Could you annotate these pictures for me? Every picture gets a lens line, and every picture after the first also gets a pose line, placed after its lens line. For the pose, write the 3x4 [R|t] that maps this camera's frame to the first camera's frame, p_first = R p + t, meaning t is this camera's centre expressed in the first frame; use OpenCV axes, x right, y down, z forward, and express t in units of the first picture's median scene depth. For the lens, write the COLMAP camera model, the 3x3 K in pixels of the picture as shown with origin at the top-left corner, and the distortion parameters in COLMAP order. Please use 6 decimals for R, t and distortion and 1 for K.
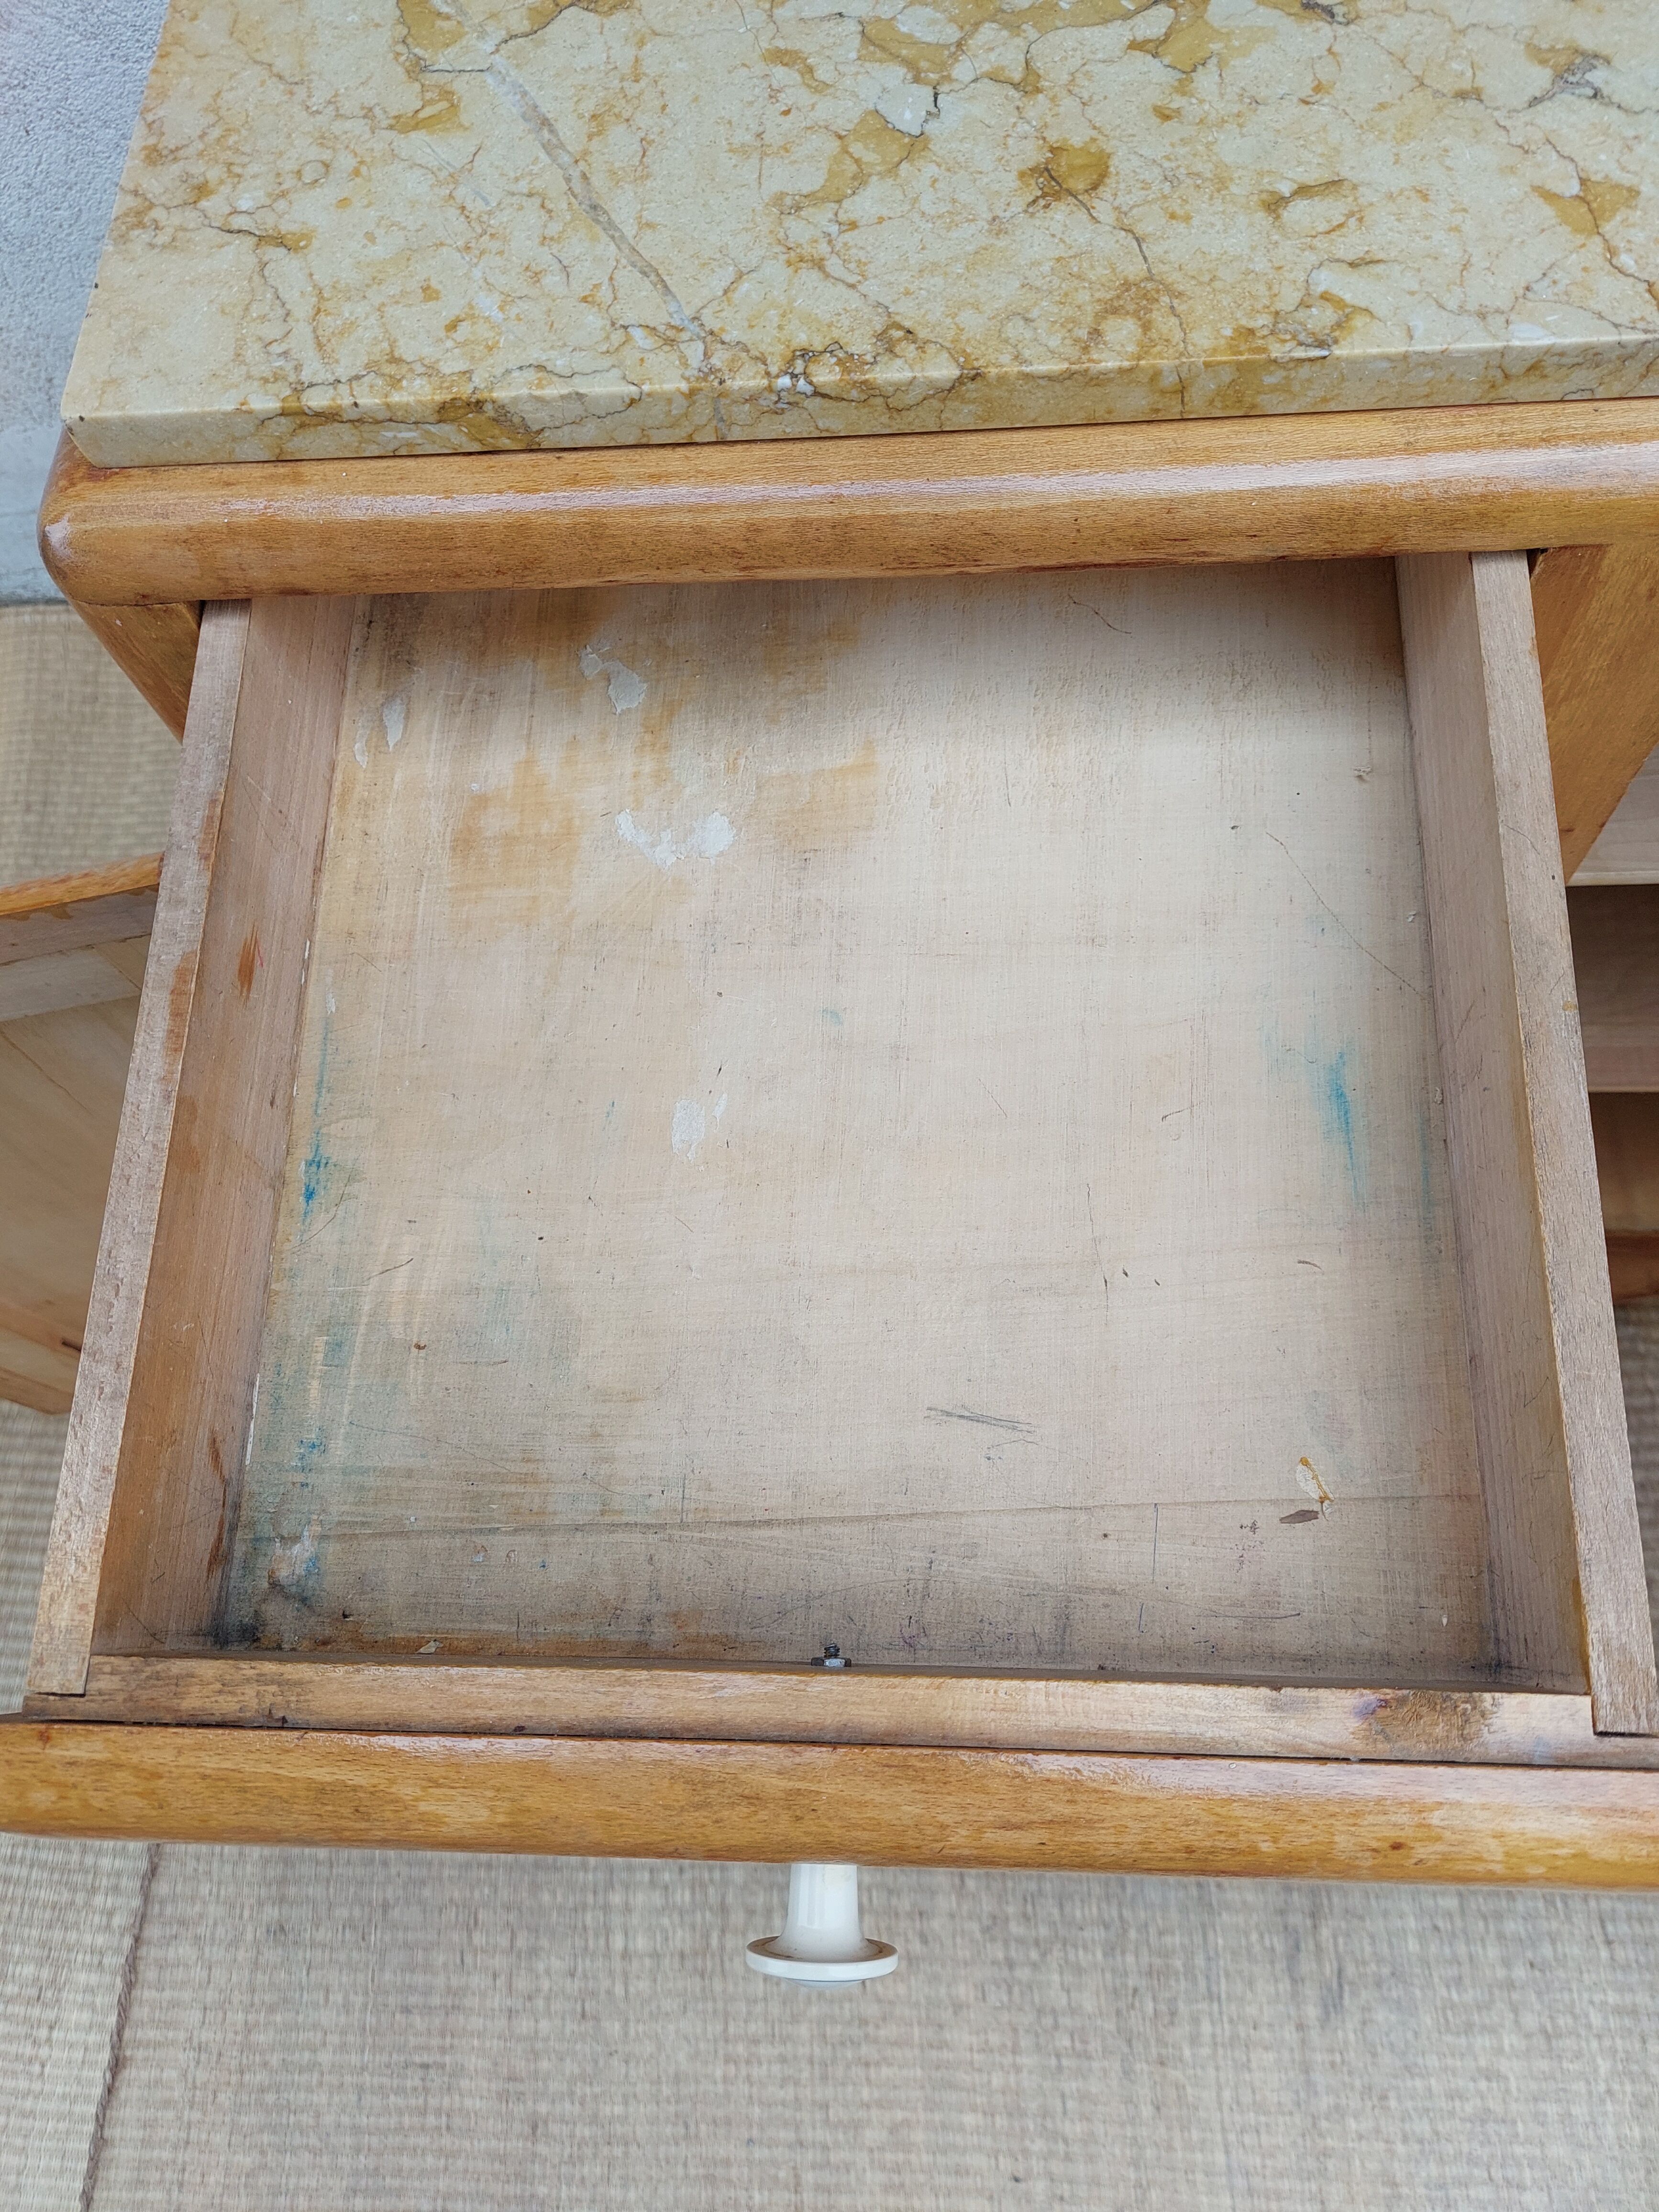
lens RADIAL K [[1603.1, 0, 832.8], [0, 1603.1, 1126.6], [0, 0, 1]] dist [0.059078, -0.060259]
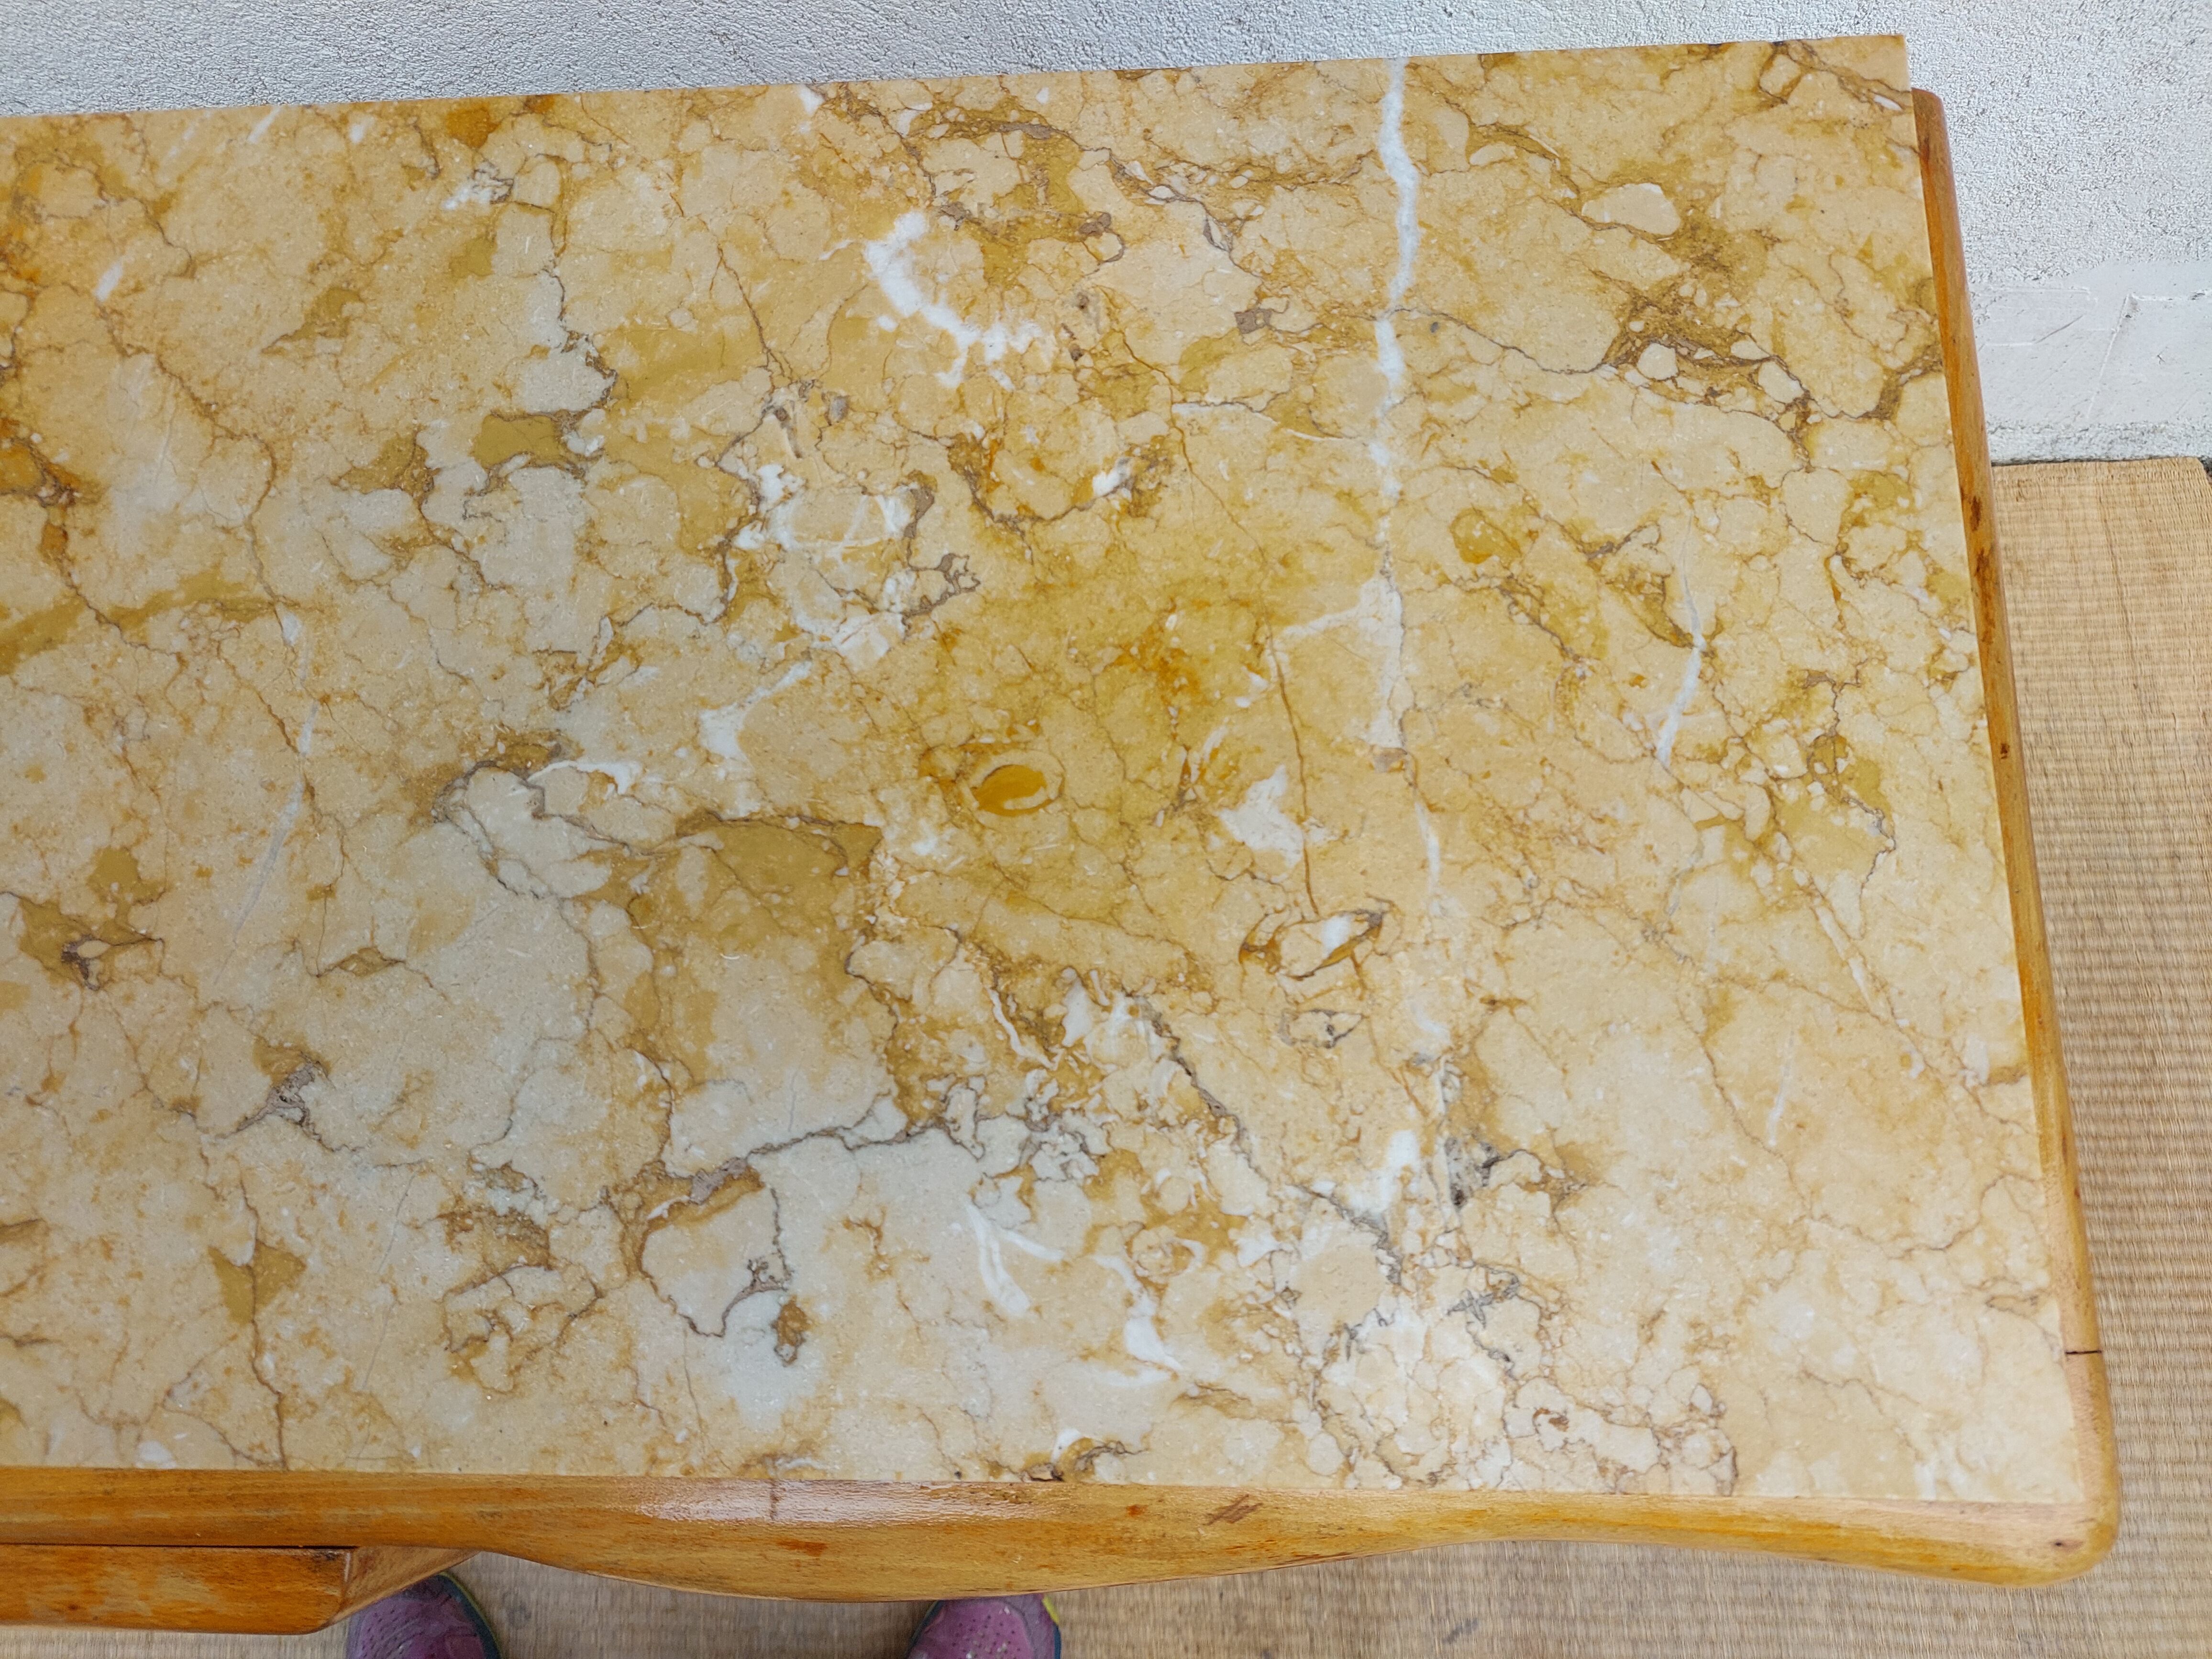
lens RADIAL K [[1603.1, 0, 1088.0], [0, 1603.1, 830.5], [0, 0, 1]] dist [0.059078, -0.060259]
pose [[0.999733, -0.012995, 0.019112, 0.917119], [0.009732, 0.986767, 0.161850, -0.949767], [-0.020962, -0.161620, 0.986630, 0.045057]]
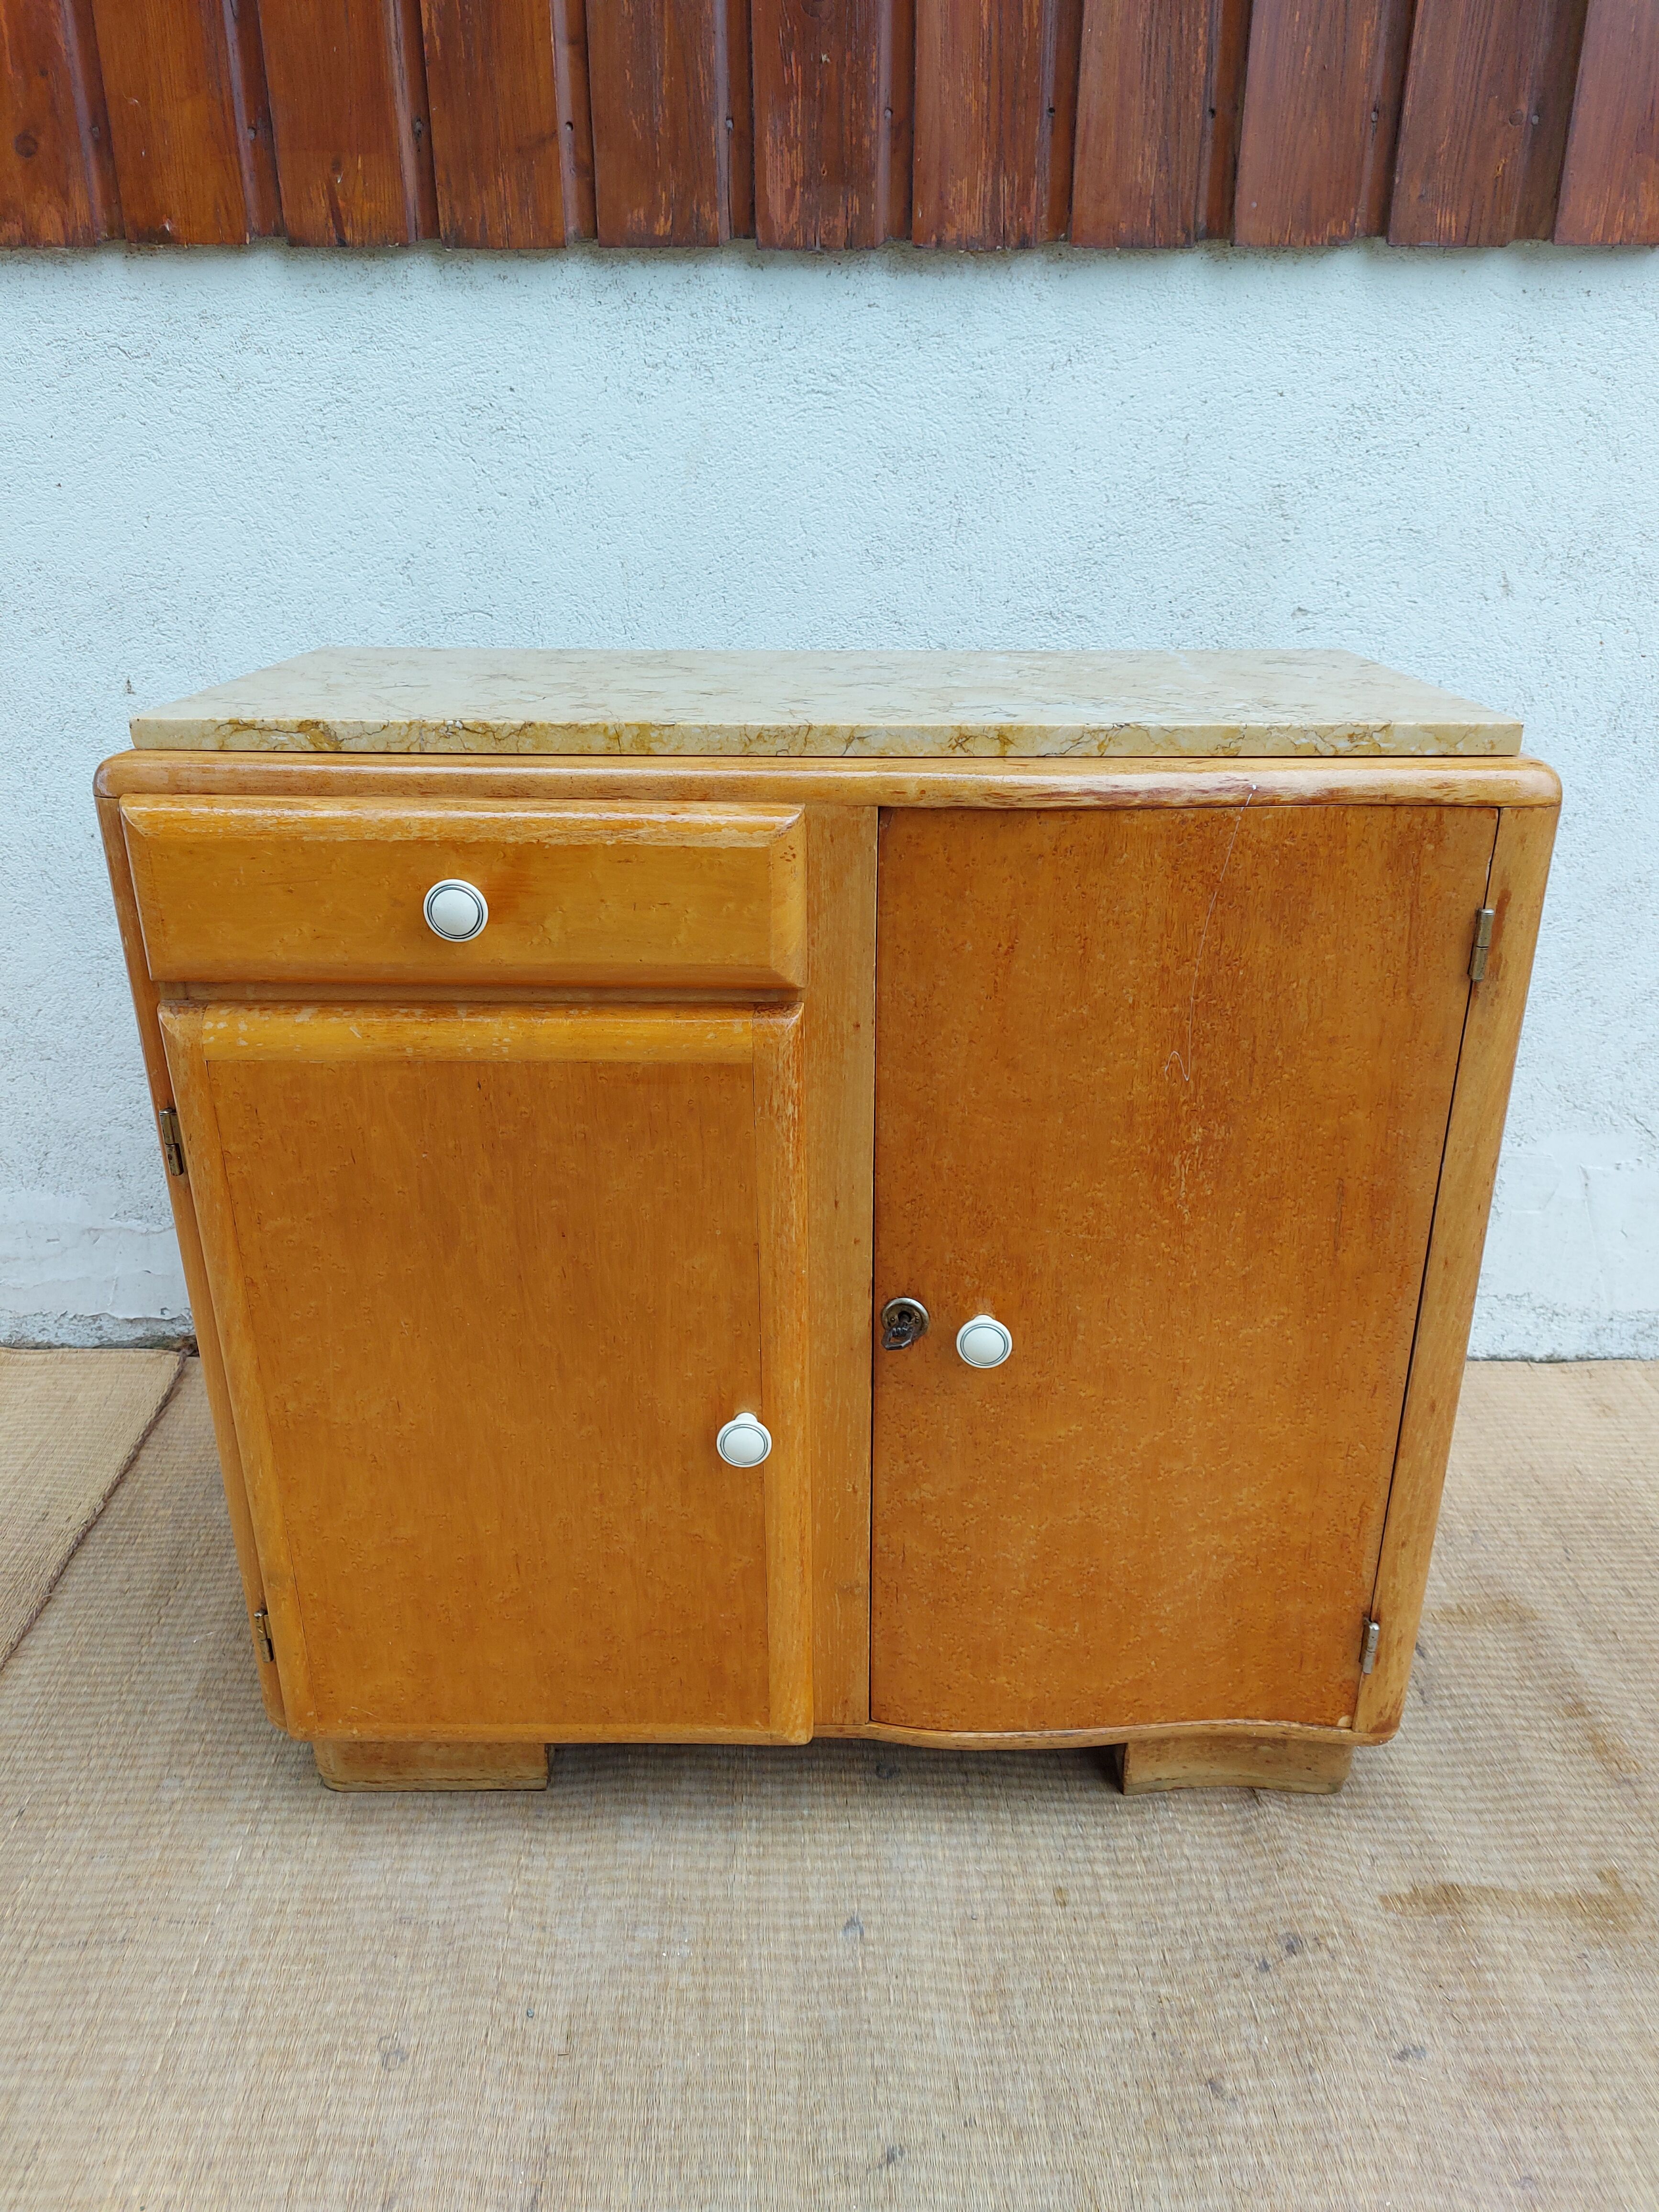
lens RADIAL K [[1603.1, 0, 837.6], [0, 1603.1, 1144.6], [0, 0, 1]] dist [0.059078, -0.060259]
pose [[0.996214, 0.073956, 0.045694, 0.451328], [-0.020817, 0.713274, -0.700576, 1.551177], [-0.084404, 0.696973, 0.712113, -0.283725]]
